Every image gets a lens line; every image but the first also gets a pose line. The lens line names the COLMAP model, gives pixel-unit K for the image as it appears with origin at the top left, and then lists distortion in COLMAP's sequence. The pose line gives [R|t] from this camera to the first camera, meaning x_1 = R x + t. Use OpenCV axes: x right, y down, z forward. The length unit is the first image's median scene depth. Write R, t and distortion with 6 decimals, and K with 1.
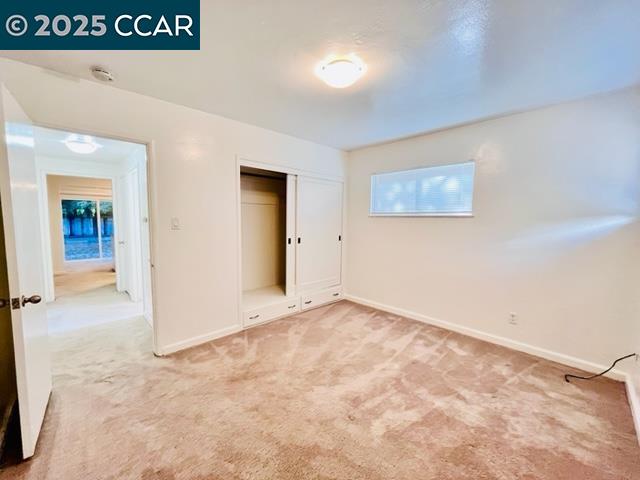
lens RADIAL K [[260.8, 0, 318.6], [0, 260.8, 240.1], [0, 0, 1]] dist [-0.001564, -0.000644]
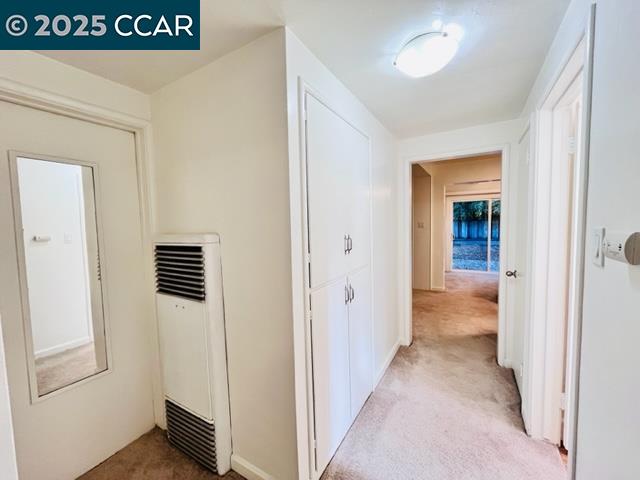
lens RADIAL K [[260.8, 0, 318.6], [0, 260.8, 240.1], [0, 0, 1]] dist [-0.001564, -0.000644]
pose [[0.264144, 0.046552, -0.963359, -0.126904], [-0.048743, 0.998202, 0.034871, -0.017262], [0.963251, 0.037746, 0.265939, 0.171257]]
